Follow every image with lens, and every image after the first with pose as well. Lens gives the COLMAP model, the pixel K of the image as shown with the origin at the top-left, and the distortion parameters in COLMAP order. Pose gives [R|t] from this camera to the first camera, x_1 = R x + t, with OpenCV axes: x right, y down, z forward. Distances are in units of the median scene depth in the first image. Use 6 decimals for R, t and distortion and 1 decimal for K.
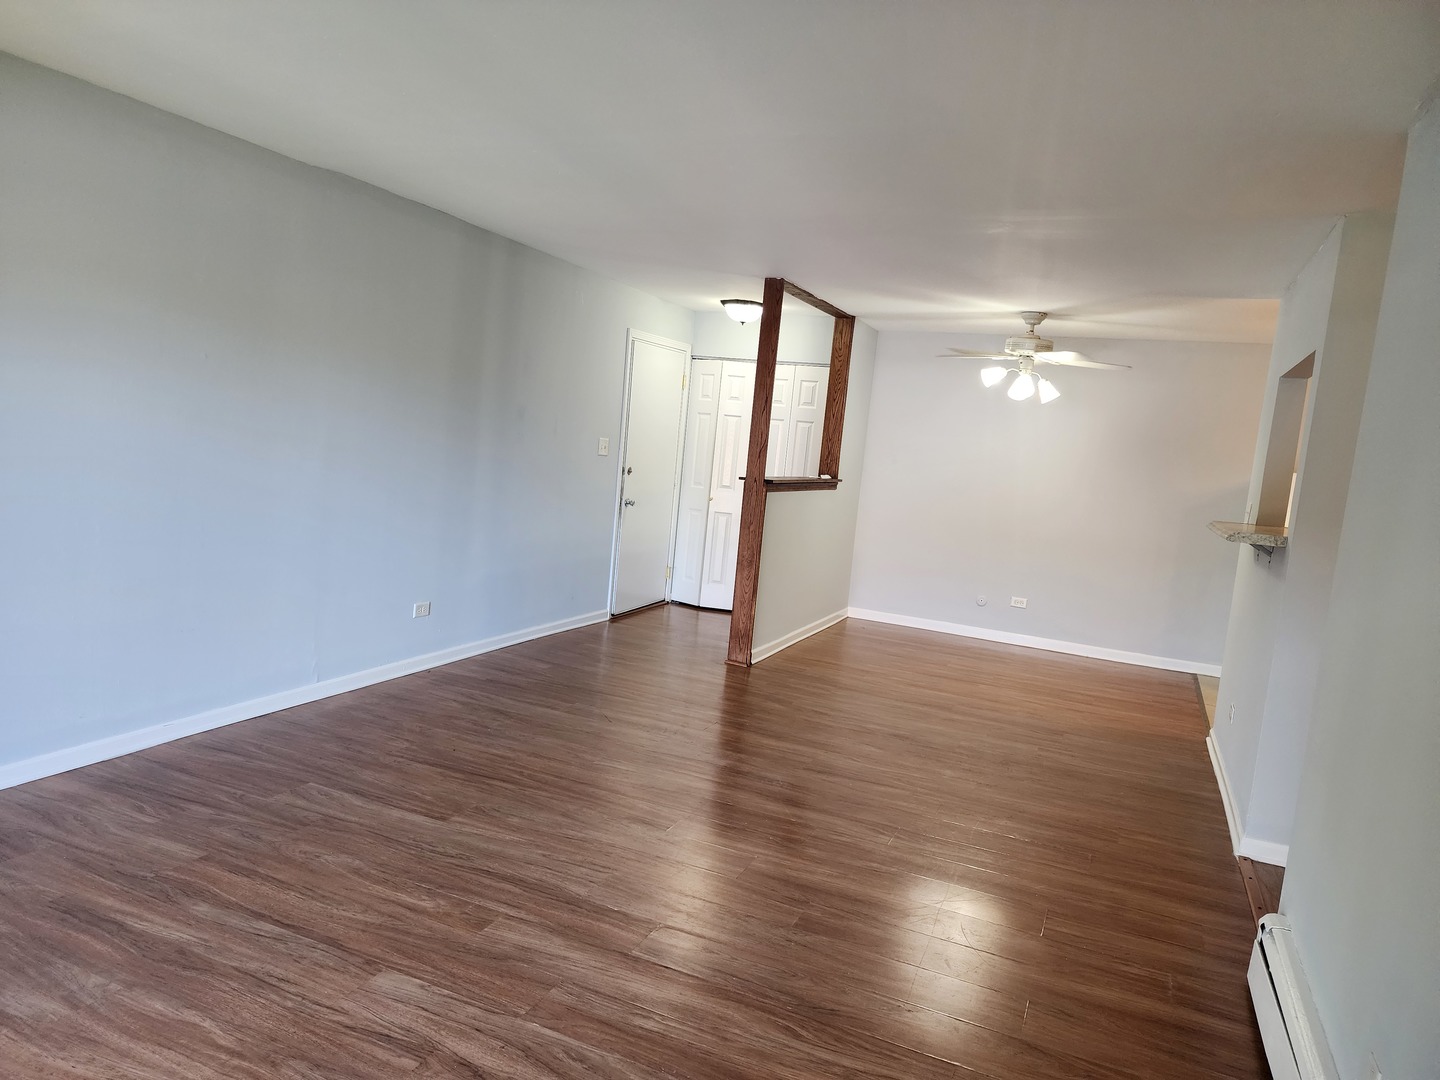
lens RADIAL K [[962.0, 0, 711.8], [0, 962.0, 528.5], [0, 0, 1]] dist [0.069084, -0.053329]
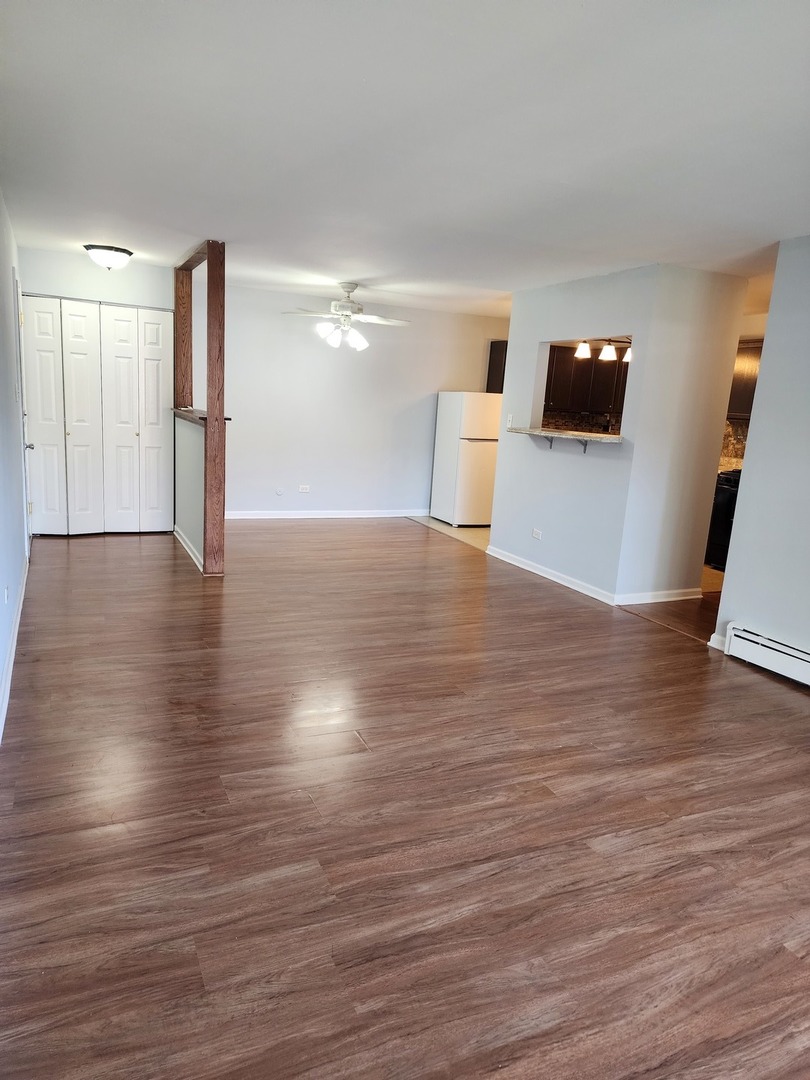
lens RADIAL K [[721.5, 0, 397.5], [0, 721.5, 530.9], [0, 0, 1]] dist [0.069084, -0.053329]
pose [[0.668926, -0.186156, 0.719642, -0.946616], [0.069338, 0.979539, 0.188934, -0.139156], [-0.740088, -0.076484, 0.668147, 0.462834]]
